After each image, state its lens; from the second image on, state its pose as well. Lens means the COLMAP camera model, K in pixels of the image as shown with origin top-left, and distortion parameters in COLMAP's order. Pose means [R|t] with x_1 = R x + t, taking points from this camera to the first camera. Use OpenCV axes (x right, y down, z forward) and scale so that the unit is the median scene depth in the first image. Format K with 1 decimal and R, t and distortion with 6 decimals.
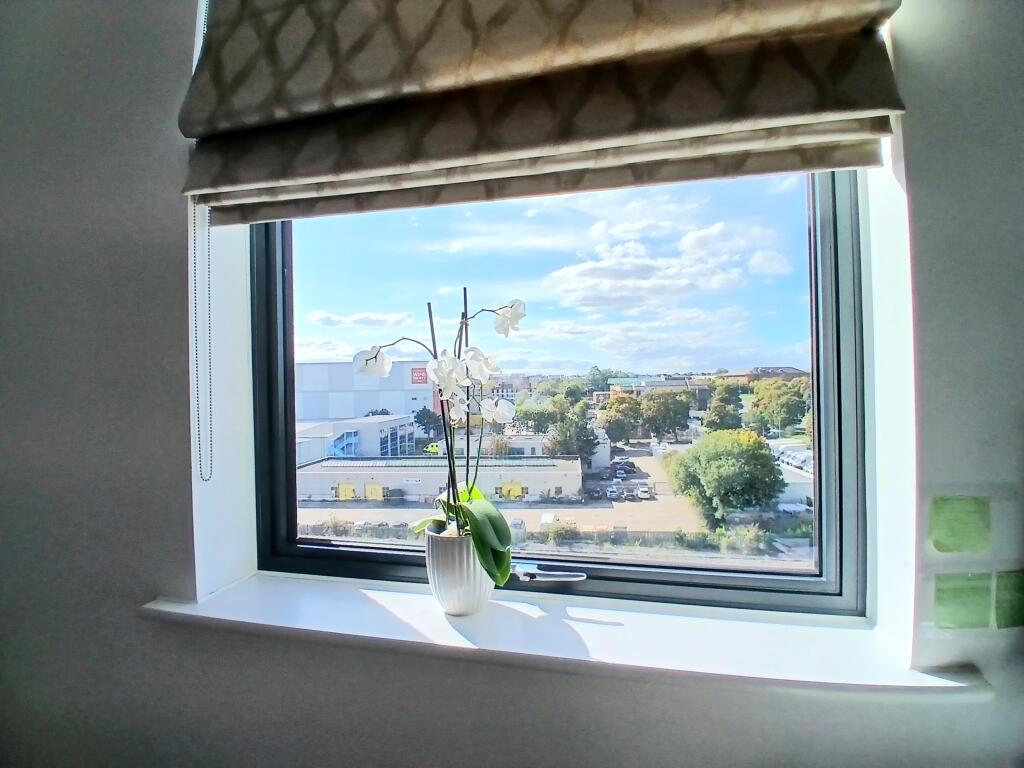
lens RADIAL K [[509.3, 0, 522.6], [0, 509.3, 383.5], [0, 0, 1]] dist [-0.002956, -0.039083]
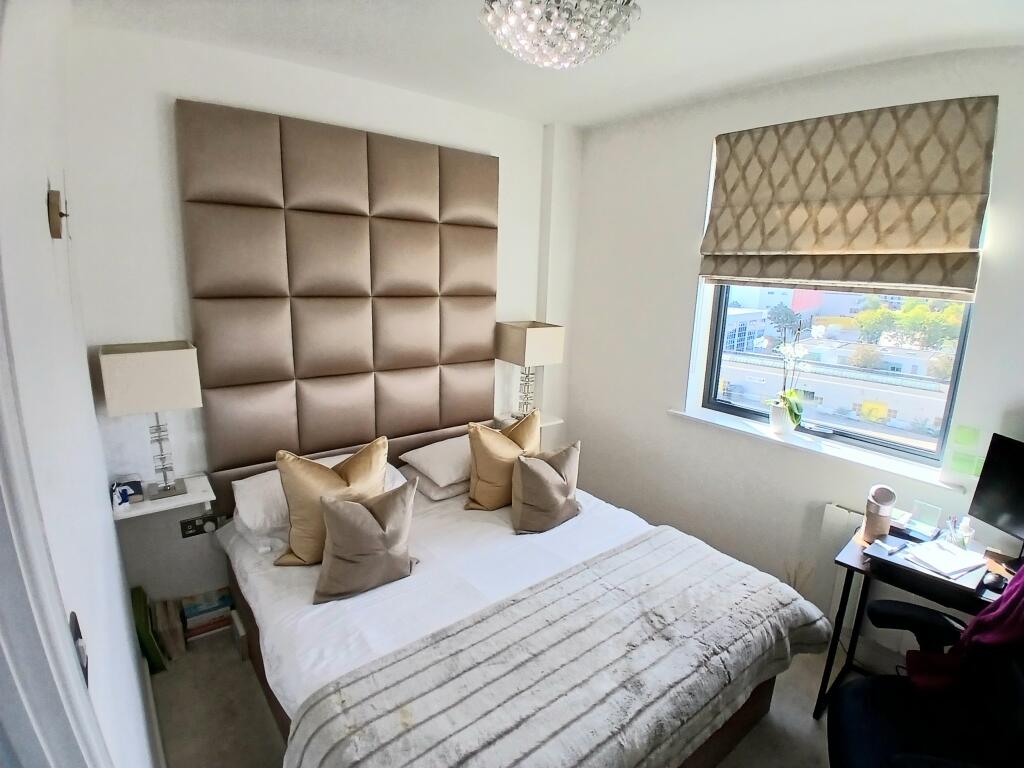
lens RADIAL K [[509.3, 0, 522.6], [0, 509.3, 383.5], [0, 0, 1]] dist [-0.002956, -0.039083]
pose [[0.788876, 0.176557, -0.588645, 0.363951], [-0.045362, 0.971959, 0.230735, -0.412120], [0.612877, -0.155320, 0.774763, -2.043202]]
